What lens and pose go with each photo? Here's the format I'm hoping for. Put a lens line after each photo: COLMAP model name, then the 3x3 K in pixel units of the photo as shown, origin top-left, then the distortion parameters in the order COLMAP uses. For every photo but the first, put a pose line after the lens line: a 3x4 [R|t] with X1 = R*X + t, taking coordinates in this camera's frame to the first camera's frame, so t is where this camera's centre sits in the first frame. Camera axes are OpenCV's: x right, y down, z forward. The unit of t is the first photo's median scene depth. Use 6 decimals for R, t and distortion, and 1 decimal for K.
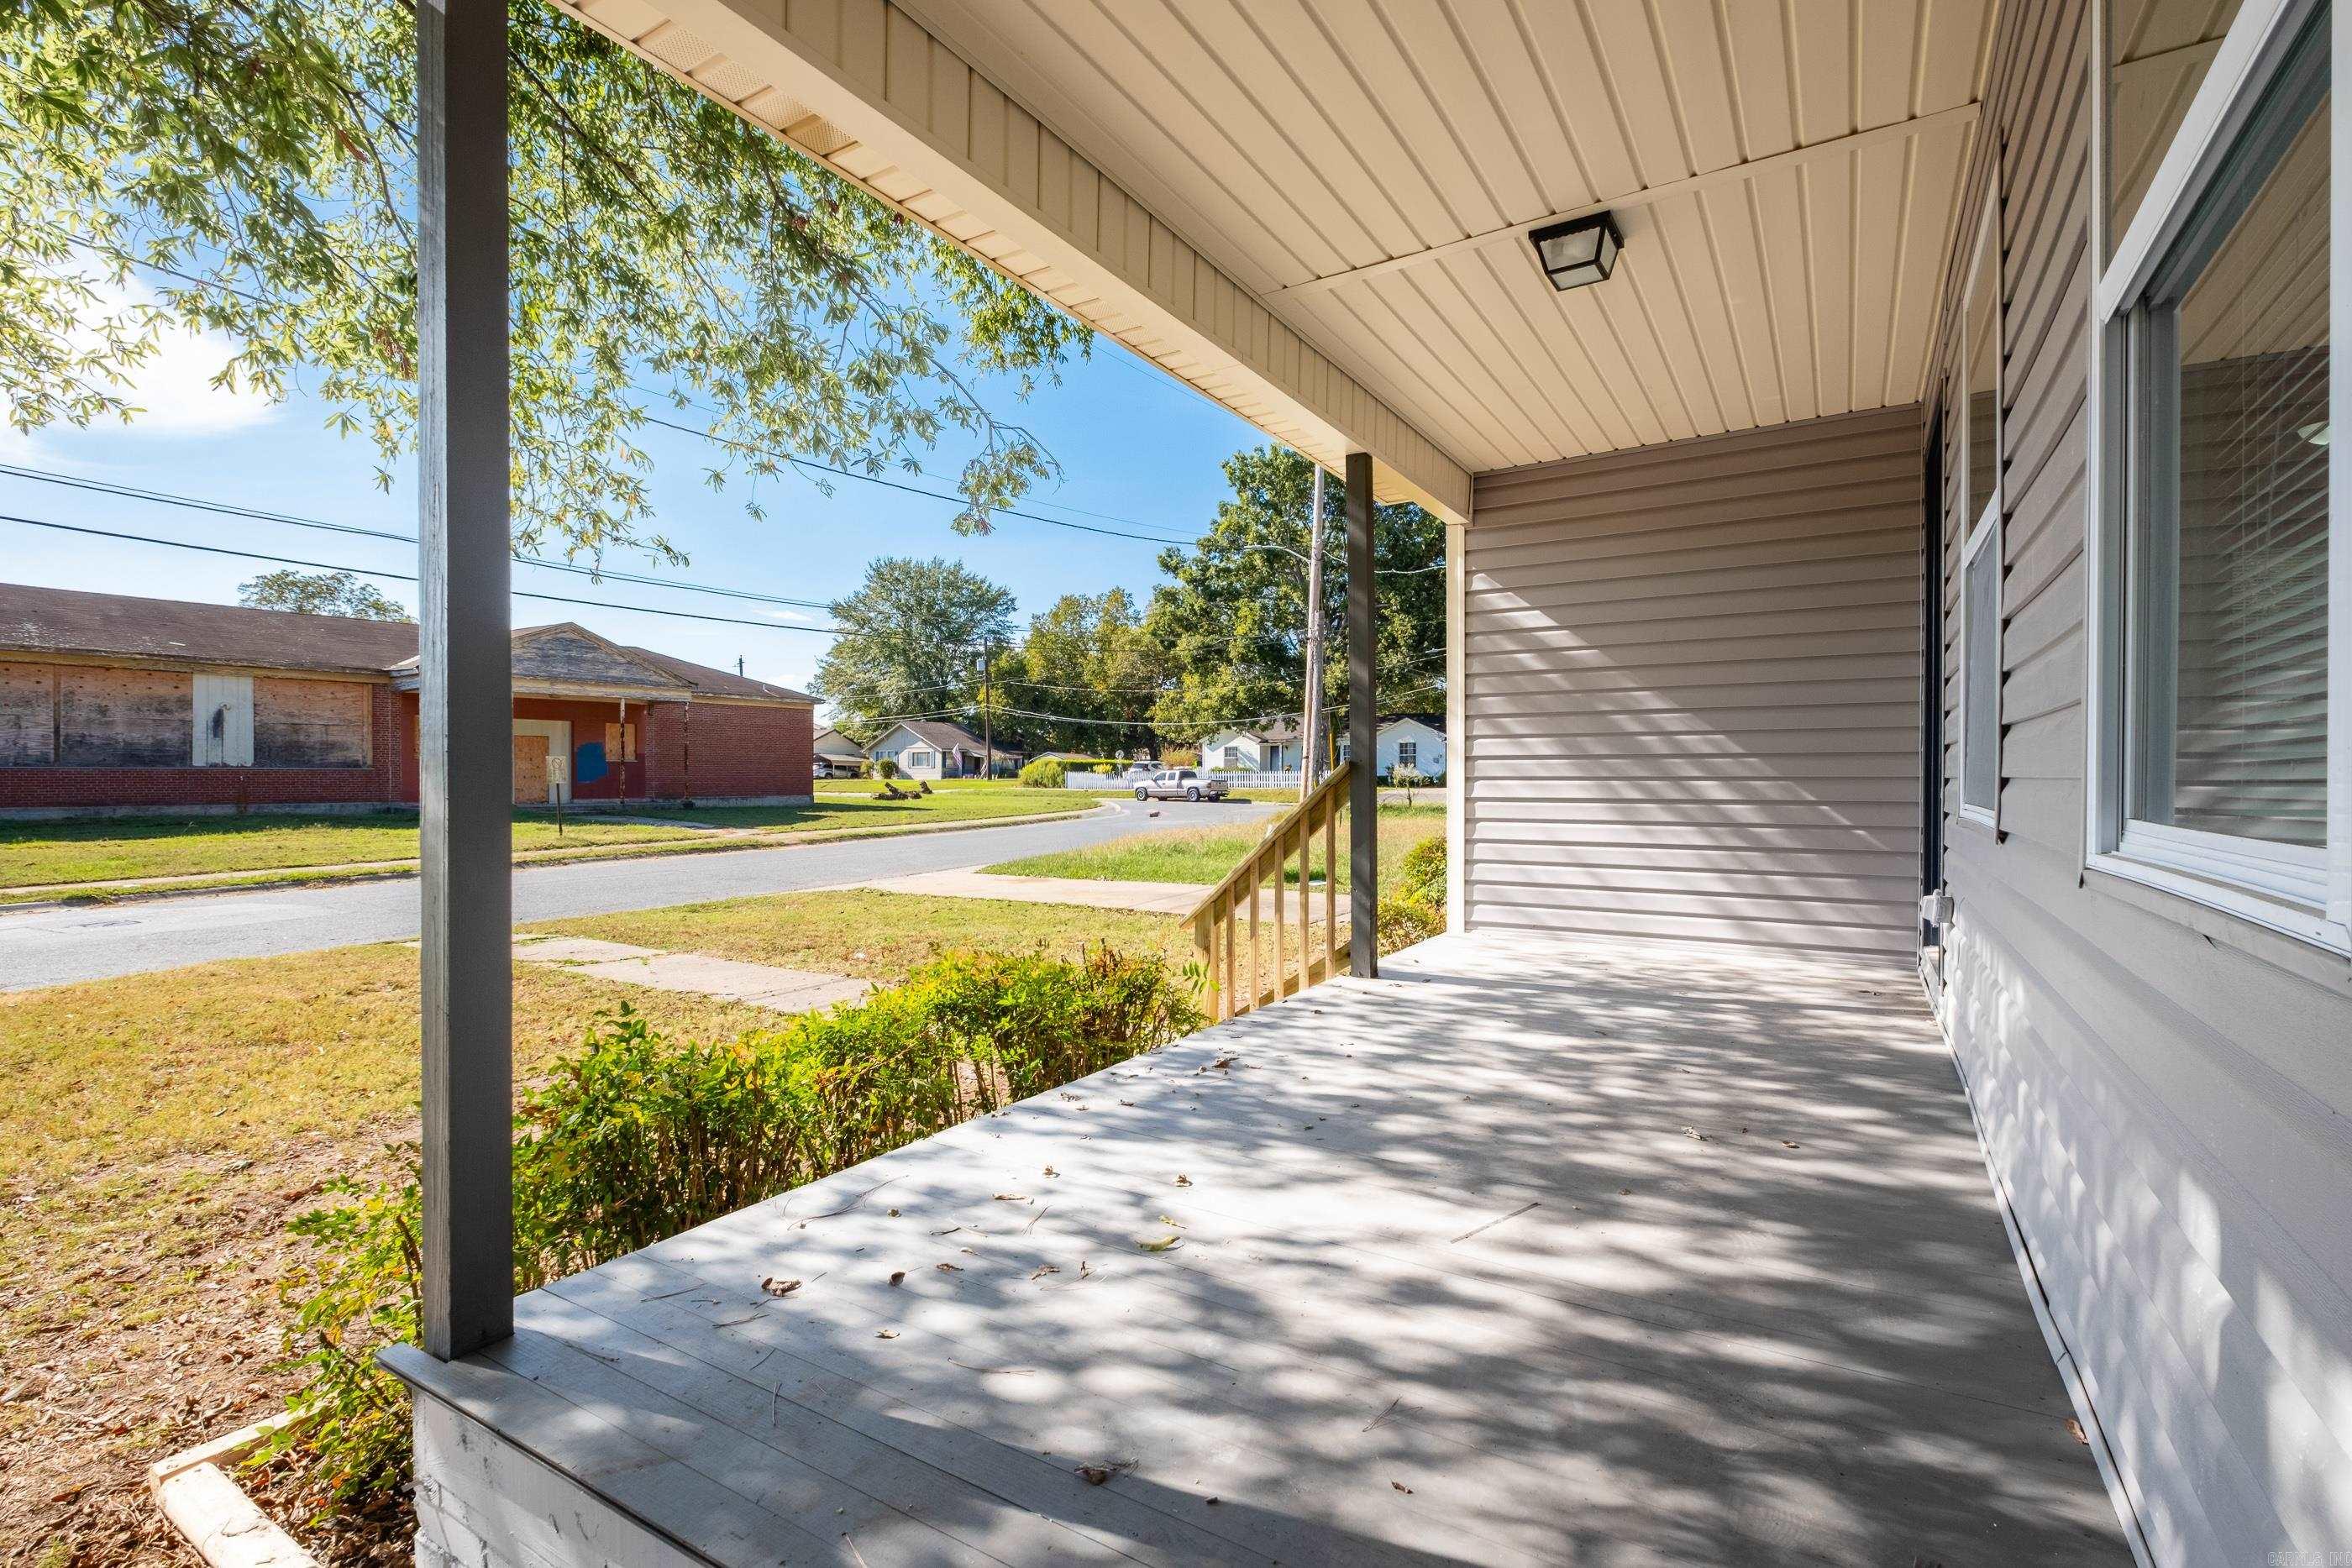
lens RADIAL K [[1007.3, 0, 1182.6], [0, 1007.3, 782.8], [0, 0, 1]] dist [0.003554, -0.003243]
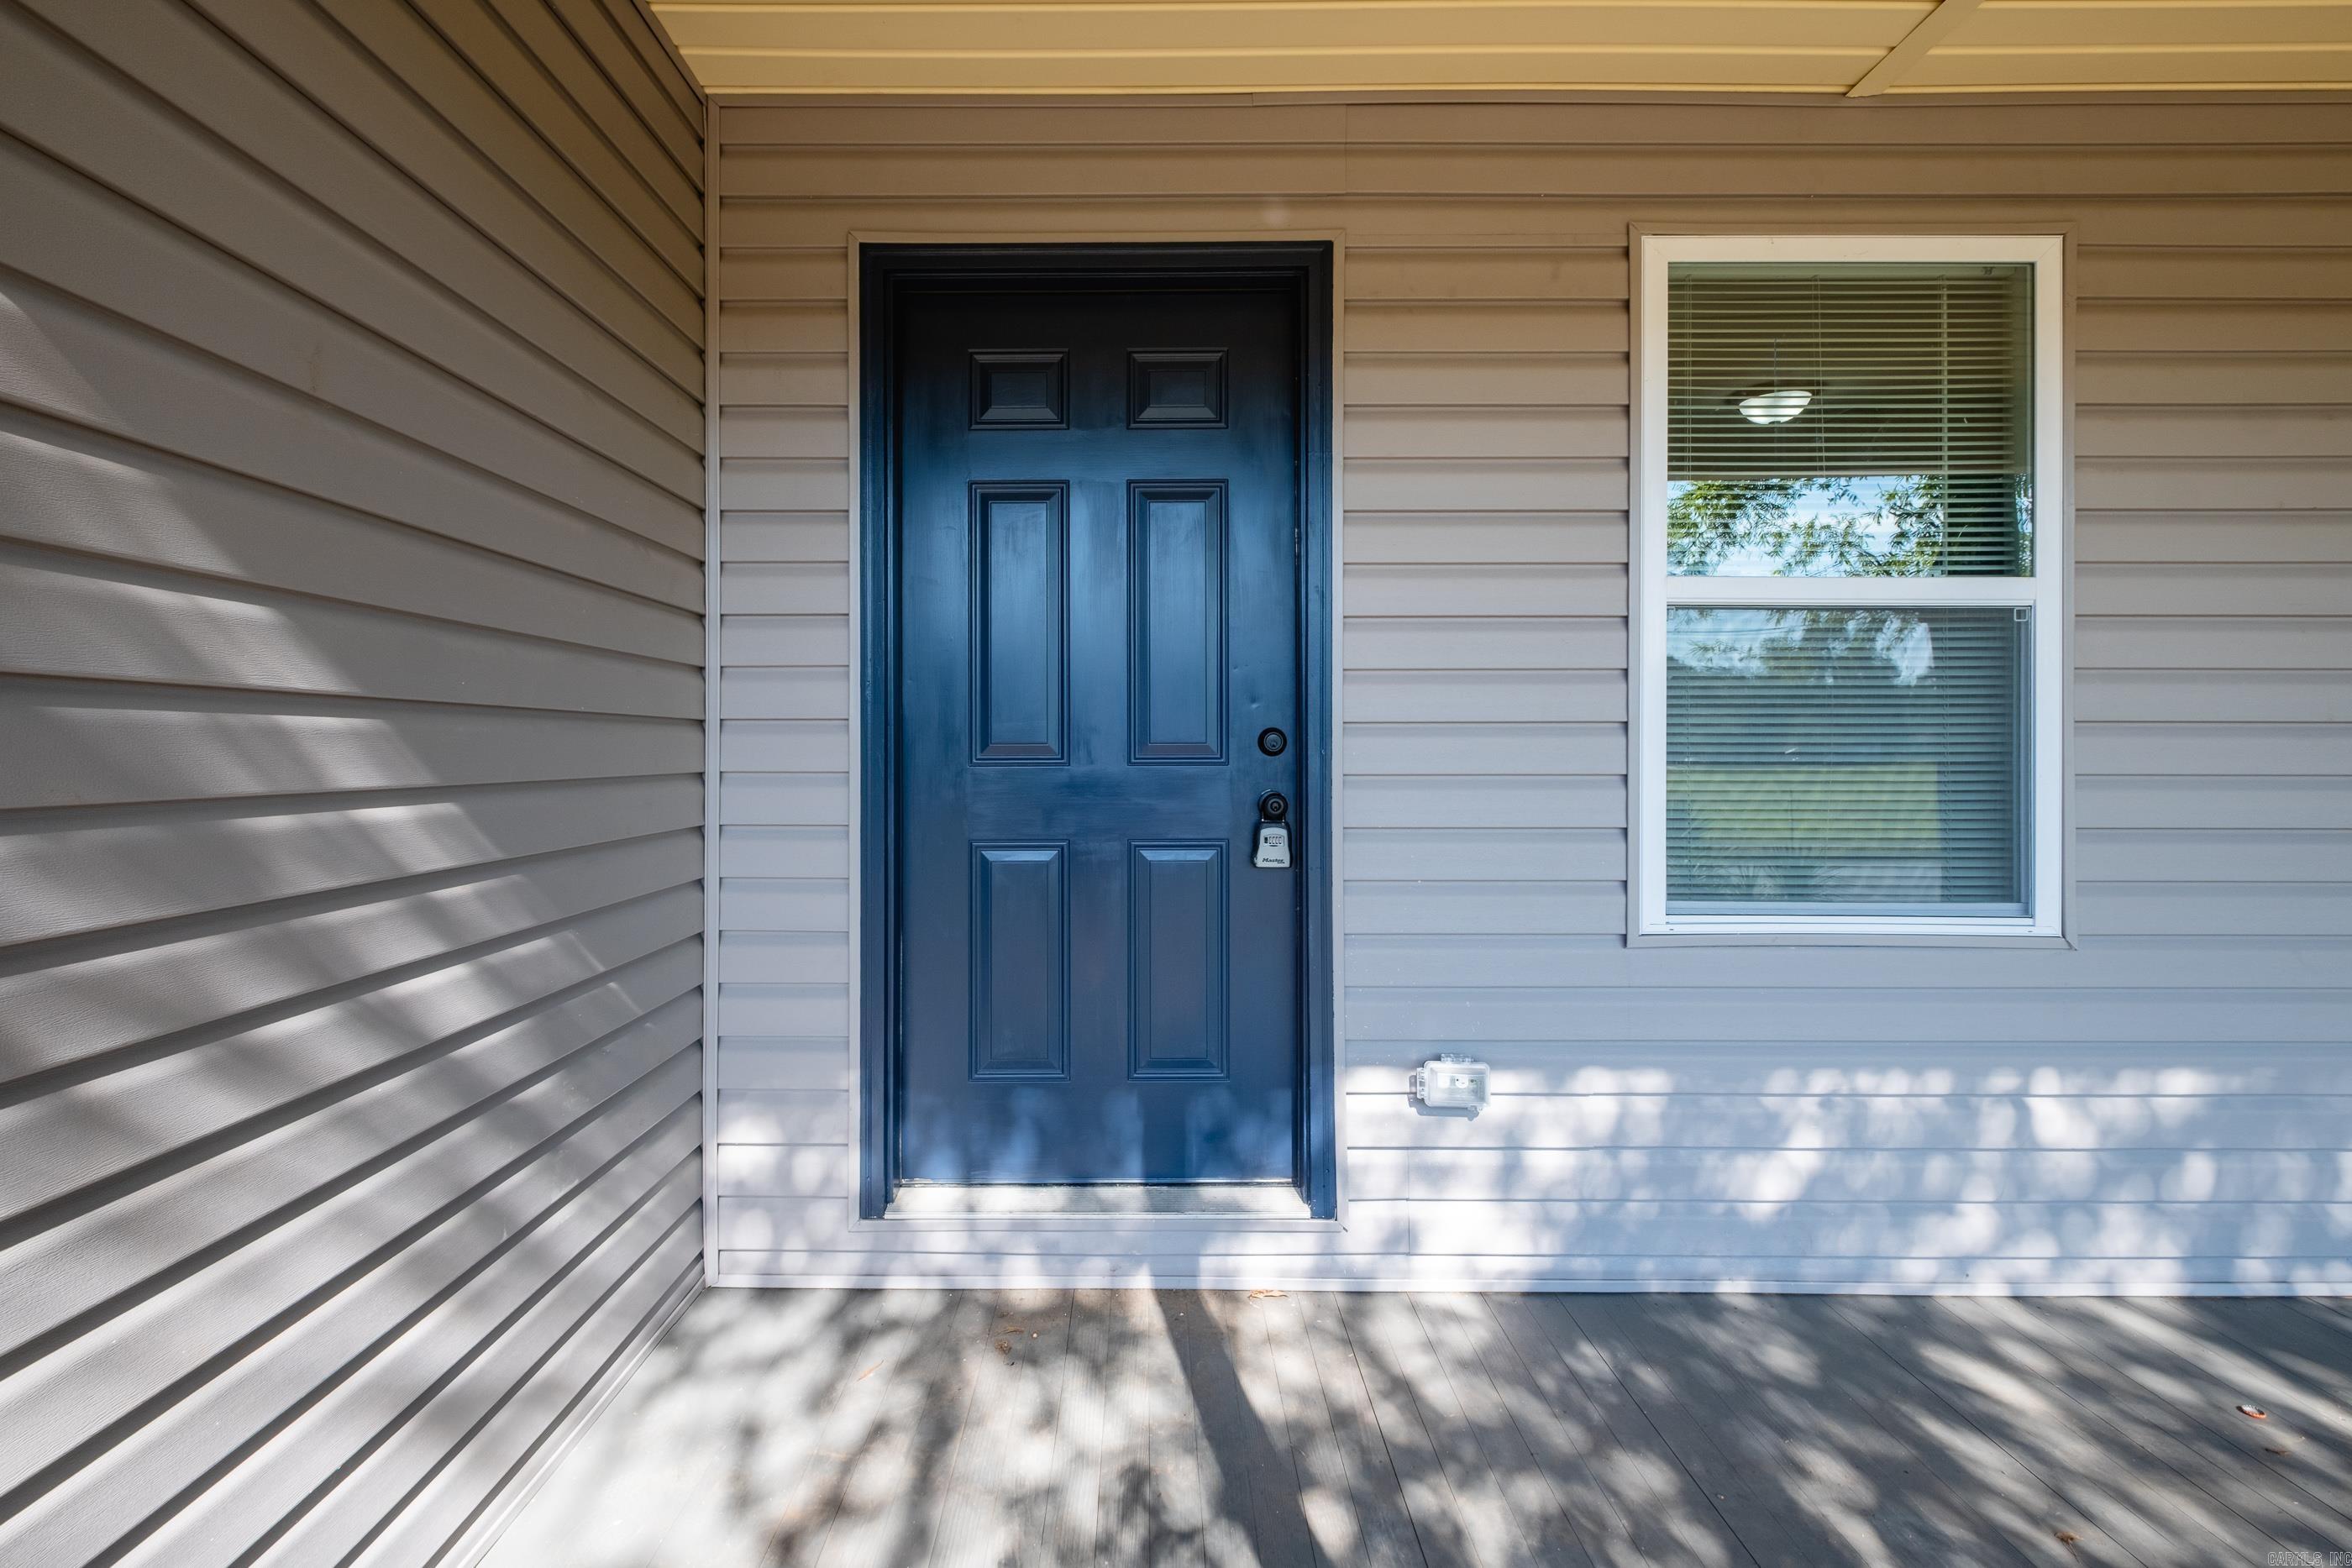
lens RADIAL K [[1055.9, 0, 1139.3], [0, 1055.9, 738.8], [0, 0, 1]] dist [0.001077, -0.000099]
pose [[-0.527111, 0.001532, 0.849795, 0.183862], [0.006774, 0.999974, 0.002399, -0.064850], [-0.849770, 0.007021, -0.527108, 1.010920]]
